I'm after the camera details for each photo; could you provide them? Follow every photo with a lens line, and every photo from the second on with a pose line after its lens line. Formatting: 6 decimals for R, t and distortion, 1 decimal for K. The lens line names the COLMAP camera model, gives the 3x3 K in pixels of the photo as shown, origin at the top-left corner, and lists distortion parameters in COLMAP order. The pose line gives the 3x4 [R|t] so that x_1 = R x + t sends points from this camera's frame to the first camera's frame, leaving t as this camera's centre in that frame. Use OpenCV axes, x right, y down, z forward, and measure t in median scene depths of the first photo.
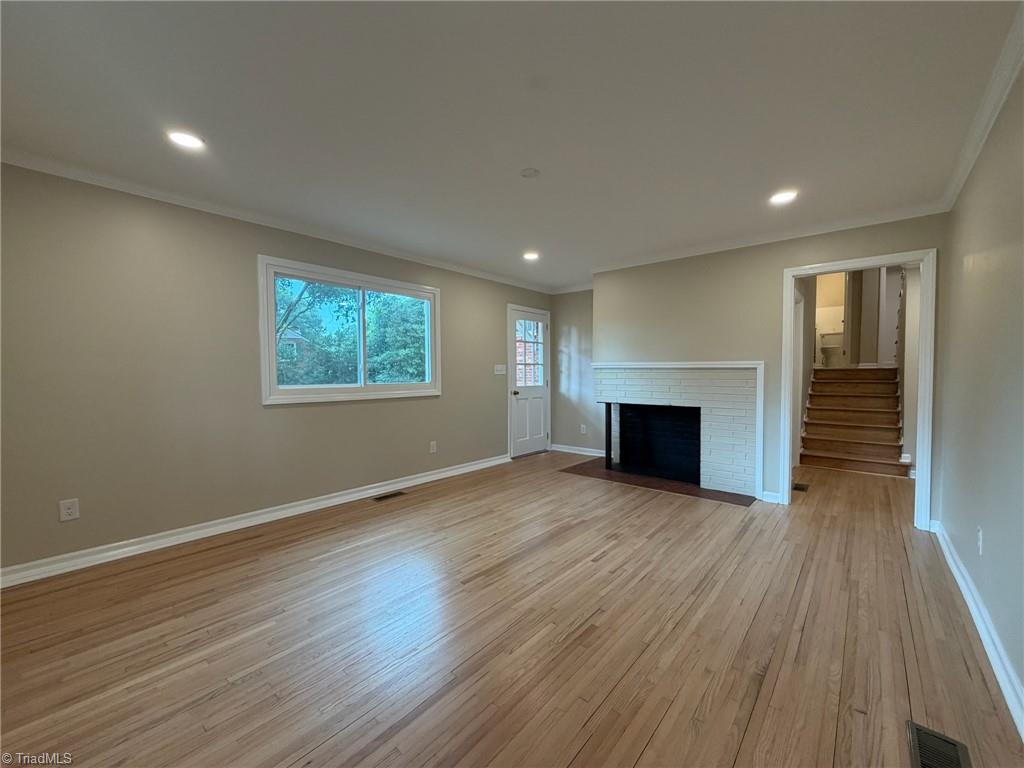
lens RADIAL K [[408.3, 0, 509.8], [0, 408.3, 385.4], [0, 0, 1]] dist [0.000360, 0.000553]
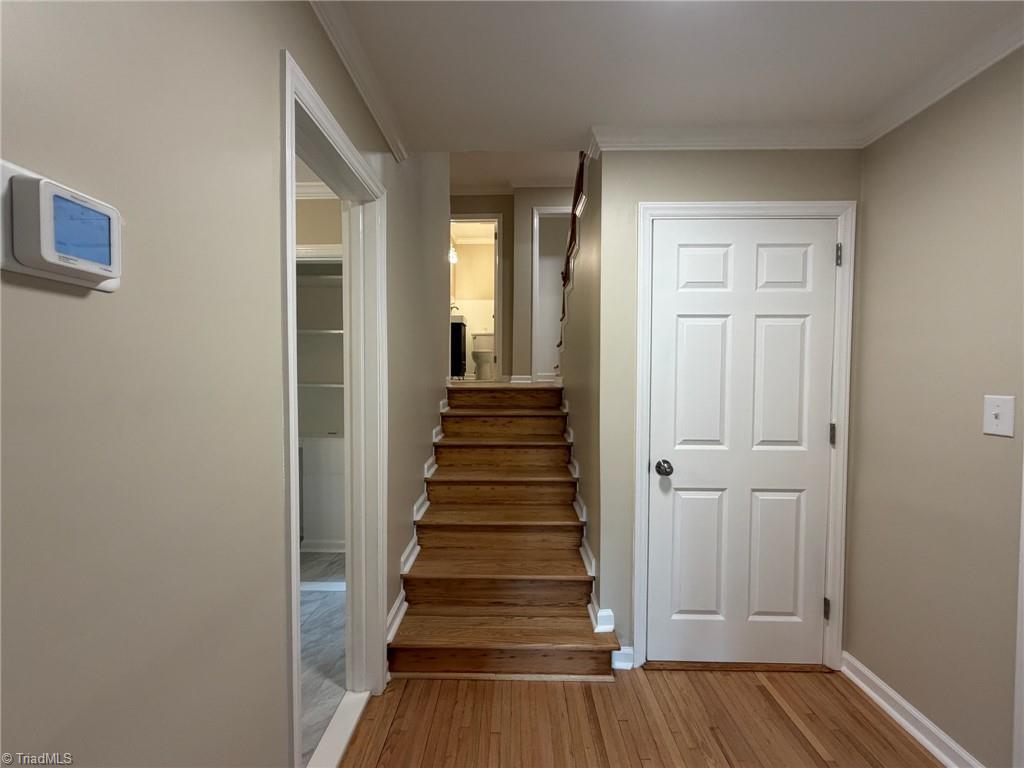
lens RADIAL K [[408.3, 0, 509.8], [0, 408.3, 385.4], [0, 0, 1]] dist [0.000360, 0.000553]
pose [[0.760610, -0.018474, 0.648947, 0.324972], [0.021353, 0.999766, 0.003435, -0.031357], [-0.648858, 0.011244, 0.760826, 0.382115]]
